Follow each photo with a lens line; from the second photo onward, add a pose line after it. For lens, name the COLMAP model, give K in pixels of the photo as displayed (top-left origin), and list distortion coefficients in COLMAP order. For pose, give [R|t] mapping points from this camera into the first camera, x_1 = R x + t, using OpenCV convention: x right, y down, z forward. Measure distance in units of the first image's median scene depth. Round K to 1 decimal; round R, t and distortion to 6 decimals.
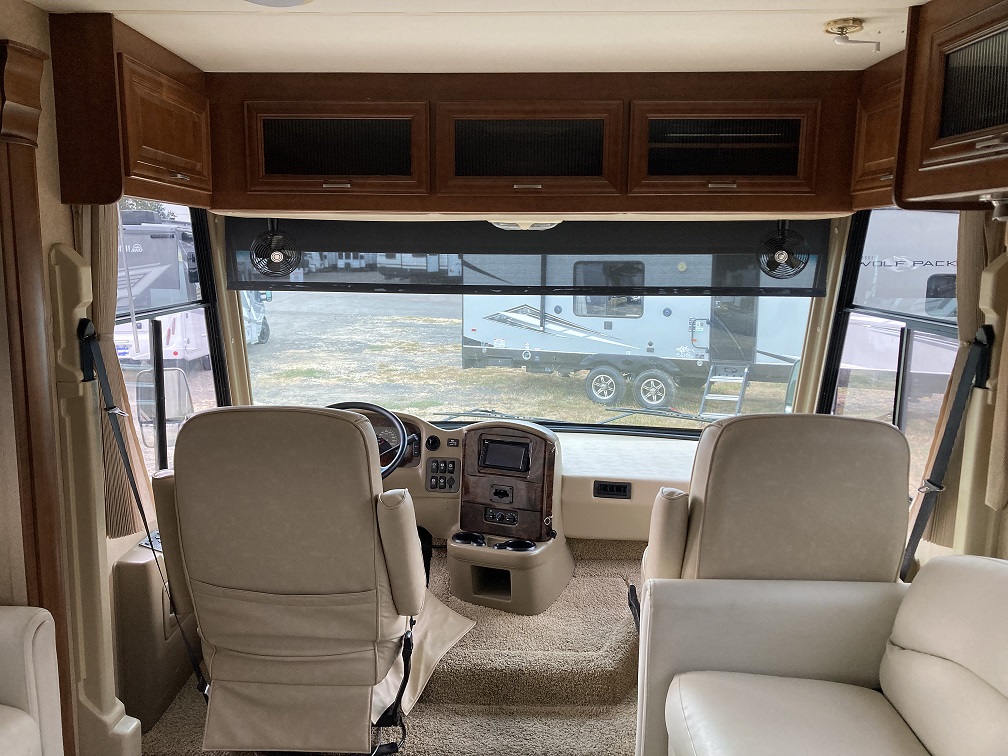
lens RADIAL K [[814.2, 0, 482.6], [0, 814.2, 373.4], [0, 0, 1]] dist [0.041517, -0.067524]
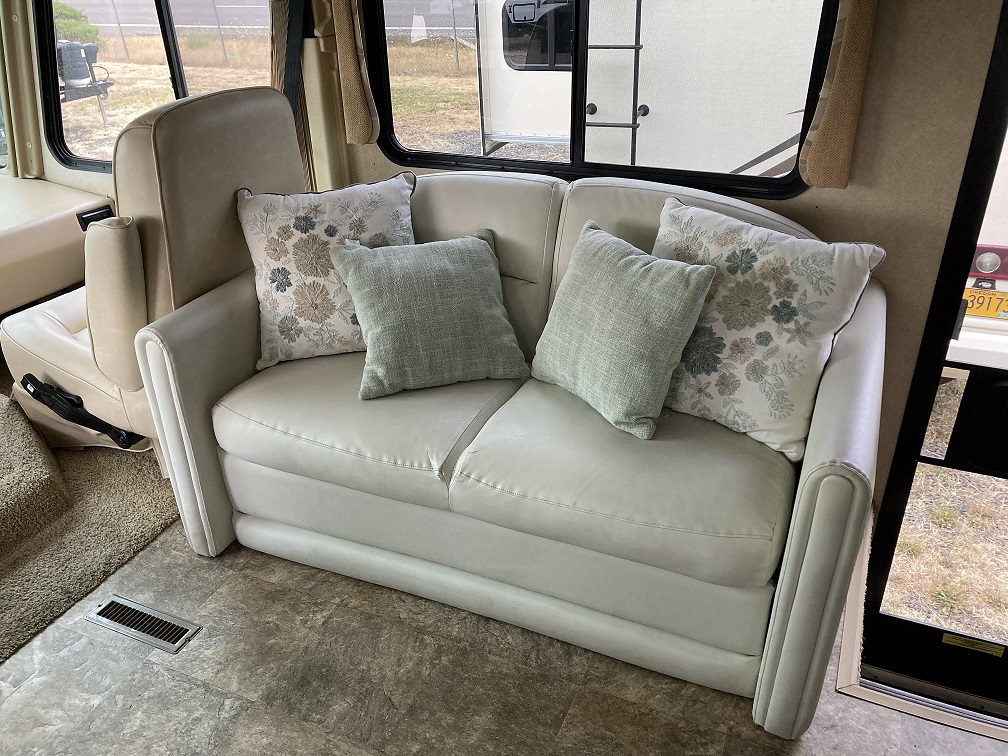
lens RADIAL K [[817.9, 0, 494.2], [0, 817.9, 376.9], [0, 0, 1]] dist [0.048219, -0.053362]
pose [[0.392964, -0.461808, 0.795181, -0.259845], [0.177203, 0.886568, 0.427312, -0.005017], [-0.902318, -0.027009, 0.430223, 0.214149]]
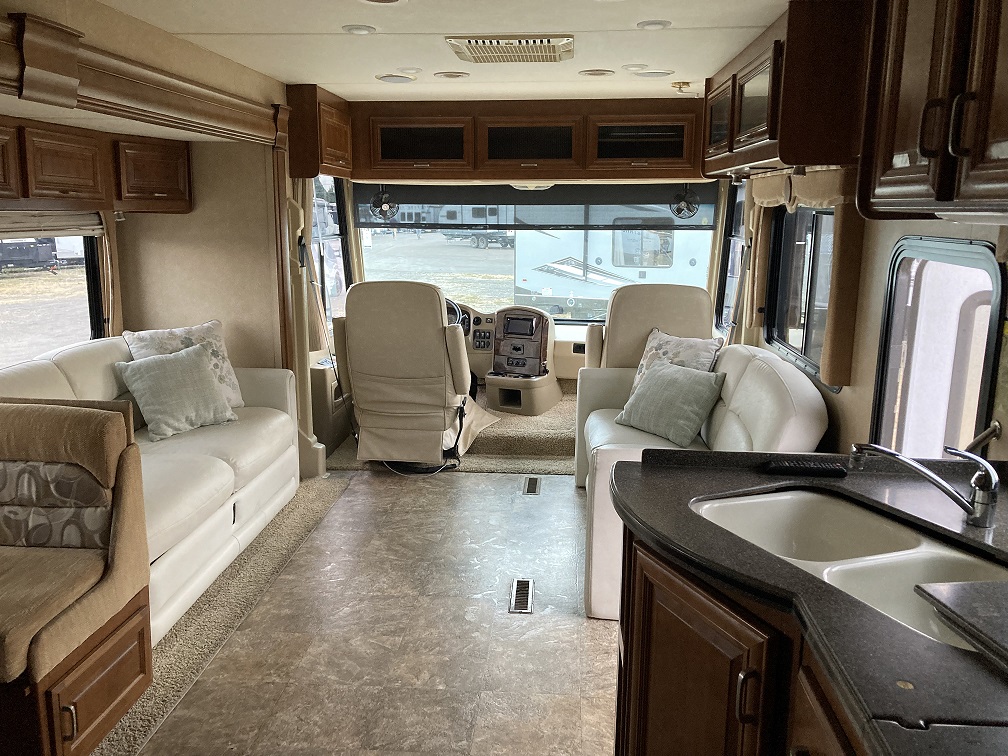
lens RADIAL K [[811.4, 0, 501.9], [0, 811.4, 391.4], [0, 0, 1]] dist [0.058487, -0.004081]
pose [[0.998719, 0.007559, -0.050025, 0.080066], [-0.004122, 0.997646, 0.068453, 0.126118], [0.050424, -0.068159, 0.996399, -0.720732]]
